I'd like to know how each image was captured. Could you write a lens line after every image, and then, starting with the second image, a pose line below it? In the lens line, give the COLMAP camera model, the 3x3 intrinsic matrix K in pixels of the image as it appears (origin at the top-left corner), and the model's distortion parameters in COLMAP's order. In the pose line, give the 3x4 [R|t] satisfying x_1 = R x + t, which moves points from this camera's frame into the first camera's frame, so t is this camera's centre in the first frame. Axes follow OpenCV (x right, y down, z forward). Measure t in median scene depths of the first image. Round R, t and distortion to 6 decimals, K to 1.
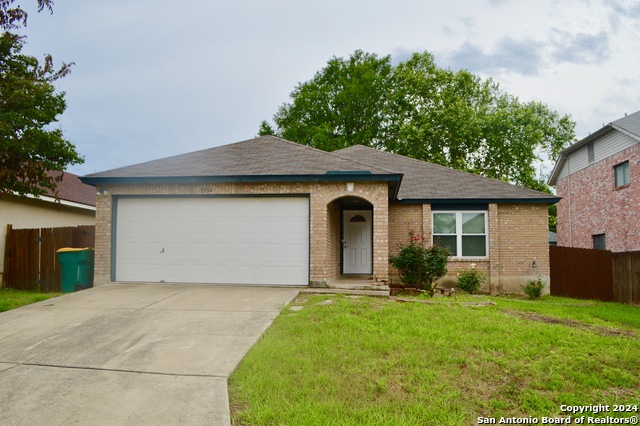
lens RADIAL K [[493.7, 0, 322.8], [0, 493.7, 229.0], [0, 0, 1]] dist [-0.076893, 0.001590]
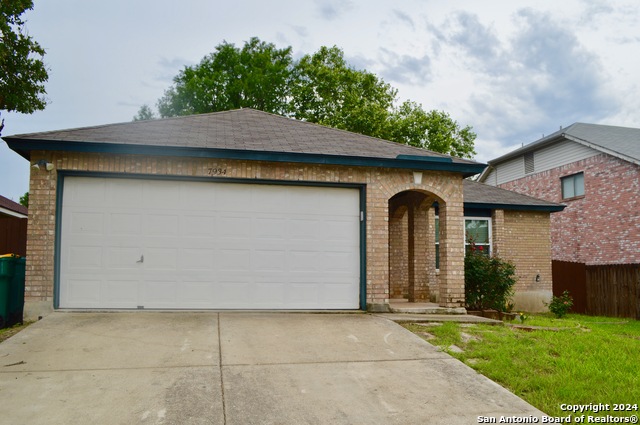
lens RADIAL K [[512.3, 0, 318.5], [0, 512.3, 227.7], [0, 0, 1]] dist [-0.069056, 0.002617]
pose [[0.953286, 0.027636, 0.300802, -0.241949], [-0.021622, 0.999495, -0.023306, 0.009497], [-0.301294, 0.015713, 0.953402, 0.223998]]
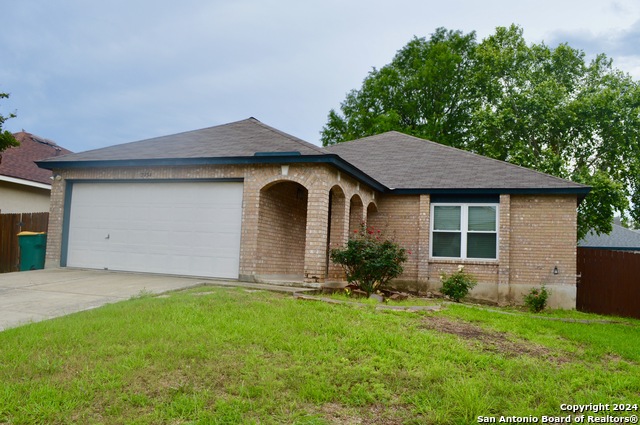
lens RADIAL K [[547.3, 0, 320.0], [0, 547.3, 212.5], [0, 0, 1]] dist [-0.084372, -0.004946]
pose [[0.972662, 0.015989, -0.231673, 0.259890], [-0.024724, 0.999087, -0.034847, 0.017808], [0.230904, 0.039622, 0.972169, 0.042819]]
